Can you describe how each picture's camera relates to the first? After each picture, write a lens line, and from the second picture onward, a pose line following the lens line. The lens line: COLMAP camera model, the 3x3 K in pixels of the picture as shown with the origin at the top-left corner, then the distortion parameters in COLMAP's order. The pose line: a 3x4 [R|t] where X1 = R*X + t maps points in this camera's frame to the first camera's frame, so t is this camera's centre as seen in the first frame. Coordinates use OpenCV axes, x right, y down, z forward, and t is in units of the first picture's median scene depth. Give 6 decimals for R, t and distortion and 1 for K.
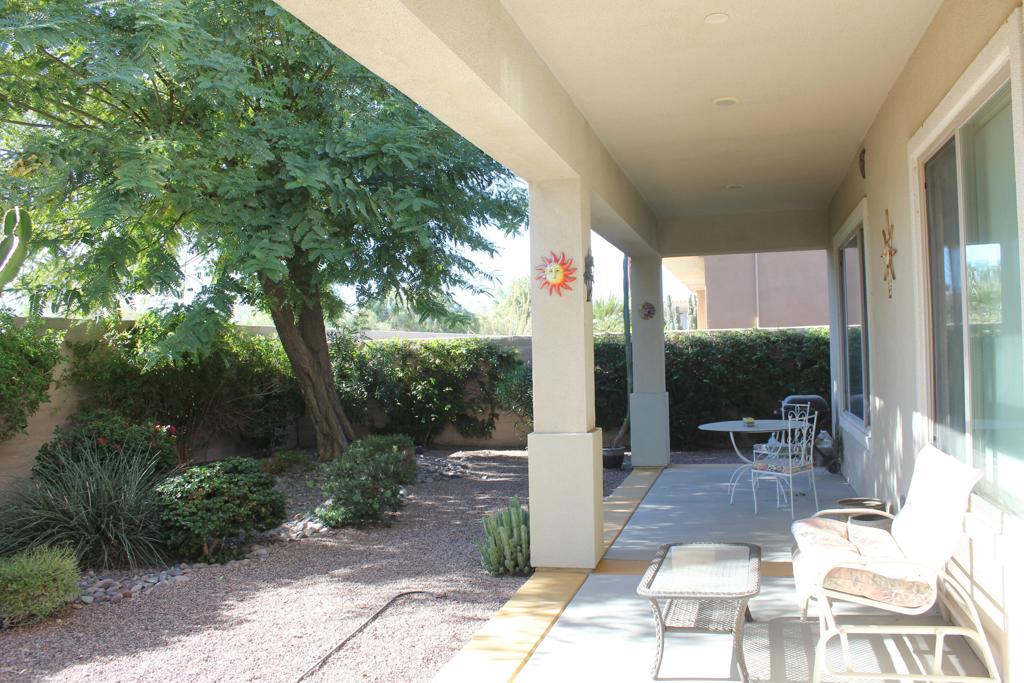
lens RADIAL K [[862.9, 0, 529.8], [0, 862.9, 336.5], [0, 0, 1]] dist [-0.168111, 0.148908]
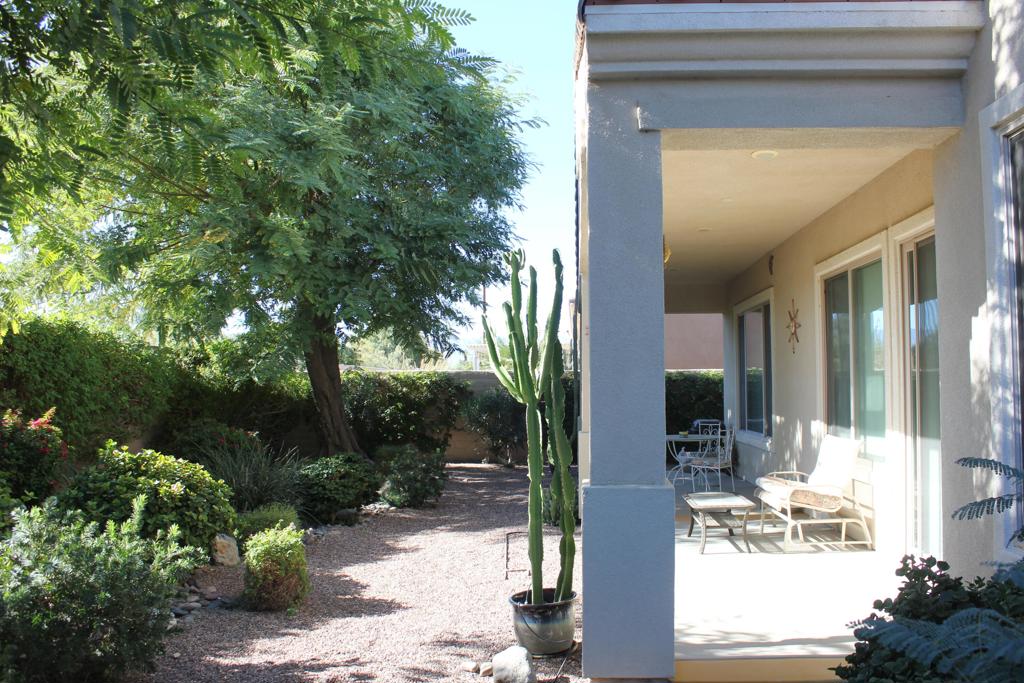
lens RADIAL K [[862.9, 0, 529.8], [0, 862.9, 336.5], [0, 0, 1]] dist [-0.168111, 0.148908]
pose [[0.980208, 0.036043, 0.194664, -0.215761], [-0.027377, 0.998519, -0.047024, 0.007568], [-0.196070, 0.040764, 0.979742, -0.282136]]
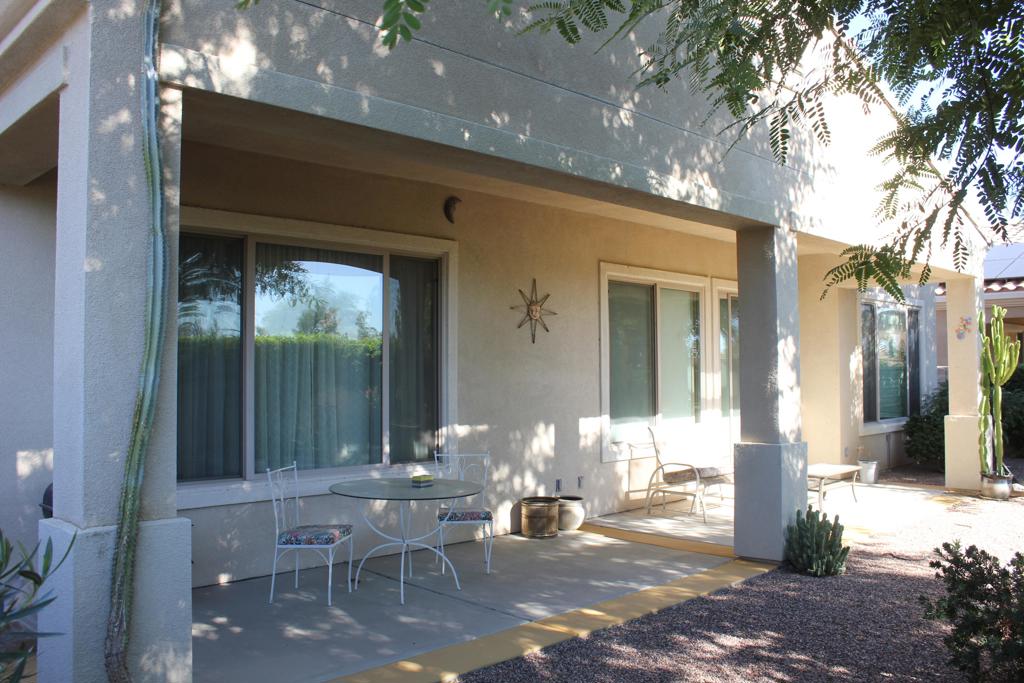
lens RADIAL K [[862.9, 0, 529.8], [0, 862.9, 336.5], [0, 0, 1]] dist [-0.168111, 0.148908]
pose [[-0.865047, 0.054066, 0.498770, -0.143570], [0.020227, 0.997126, -0.073005, 0.024580], [-0.501283, -0.053064, -0.863655, 1.202026]]
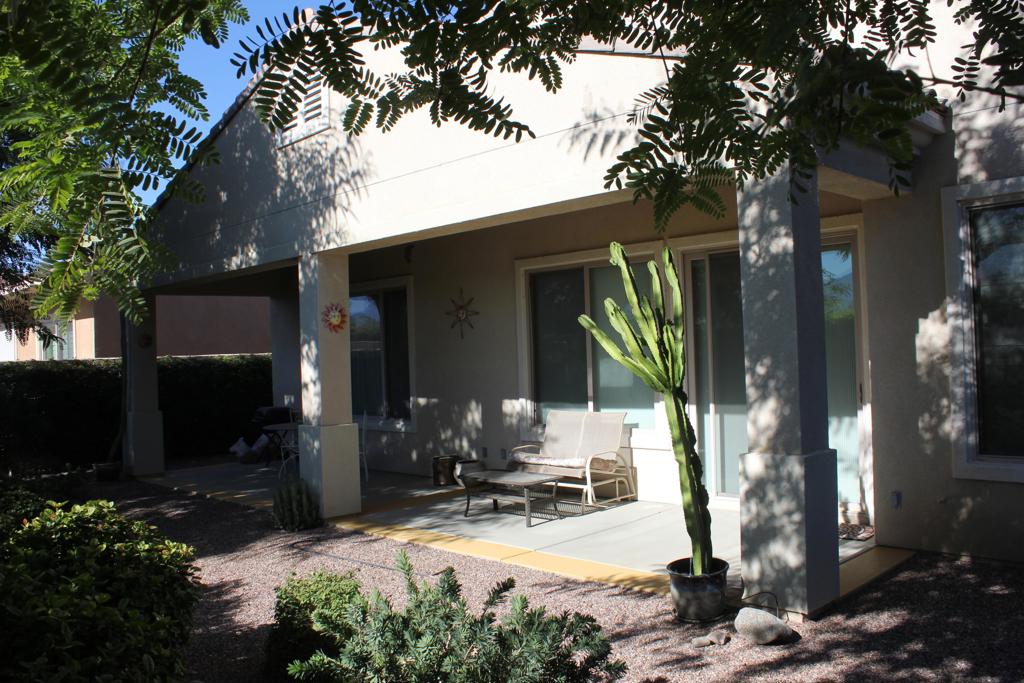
lens RADIAL K [[862.9, 0, 529.8], [0, 862.9, 336.5], [0, 0, 1]] dist [-0.168111, 0.148908]
pose [[0.501049, 0.023559, 0.865098, -0.579370], [0.007799, 0.999466, -0.031735, 0.004440], [-0.865384, 0.022648, 0.500598, -0.014373]]
